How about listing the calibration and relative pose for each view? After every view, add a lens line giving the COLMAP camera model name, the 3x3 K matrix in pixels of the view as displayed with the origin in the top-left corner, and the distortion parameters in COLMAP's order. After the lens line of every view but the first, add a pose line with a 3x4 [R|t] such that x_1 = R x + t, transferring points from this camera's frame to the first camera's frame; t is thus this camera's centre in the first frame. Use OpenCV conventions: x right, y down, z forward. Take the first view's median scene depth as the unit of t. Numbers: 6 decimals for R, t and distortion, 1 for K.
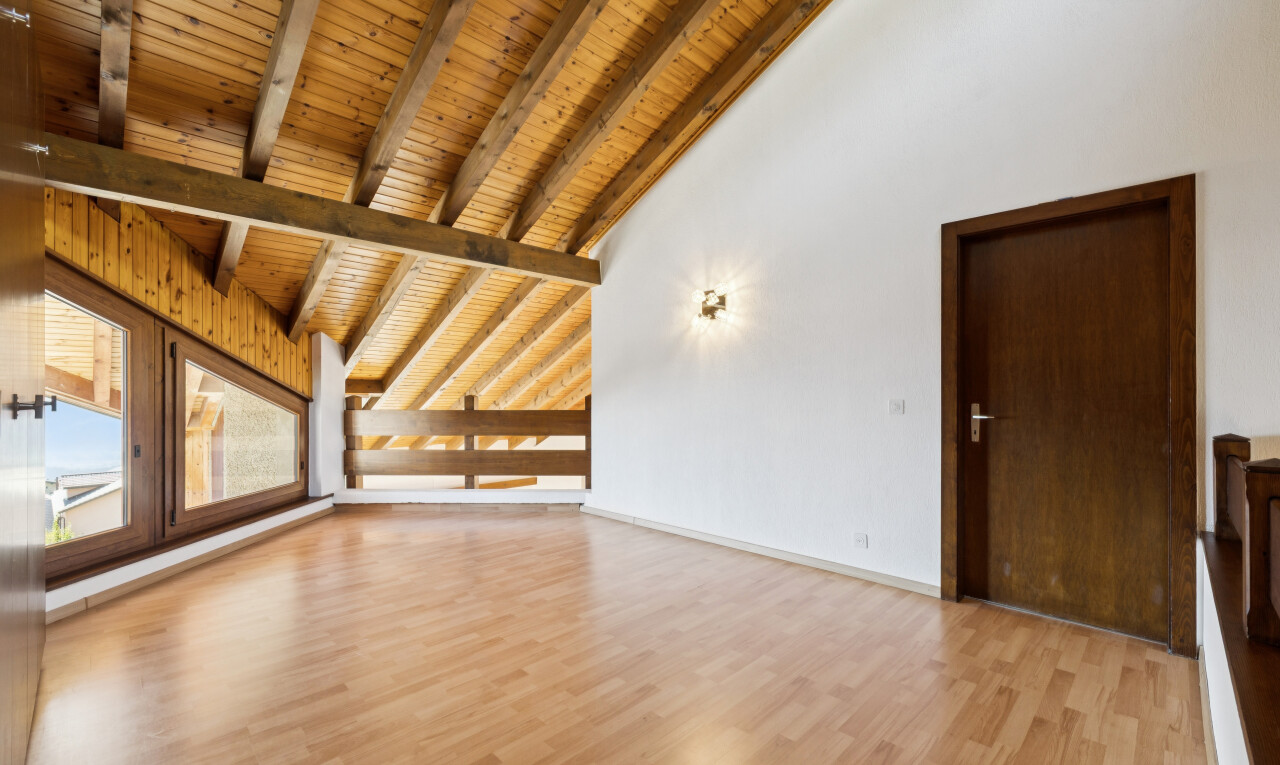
lens RADIAL K [[542.2, 0, 637.7], [0, 542.2, 390.9], [0, 0, 1]] dist [-0.000029, 0.000382]
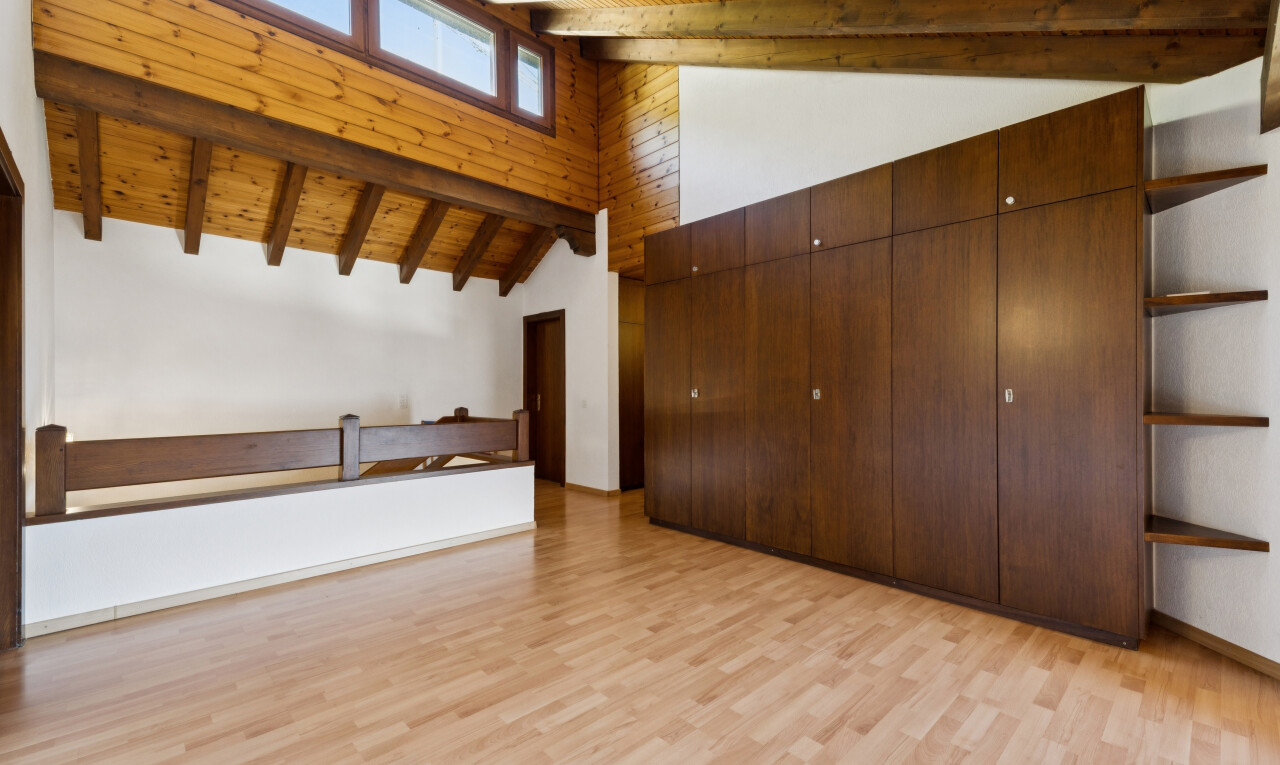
lens RADIAL K [[542.2, 0, 641.9], [0, 542.2, 390.0], [0, 0, 1]] dist [-0.000029, 0.000382]
pose [[-0.999620, 0.002281, 0.027457, -0.212377], [0.001974, 0.999935, -0.011194, 0.020062], [-0.027481, -0.011135, -0.999560, 2.047905]]
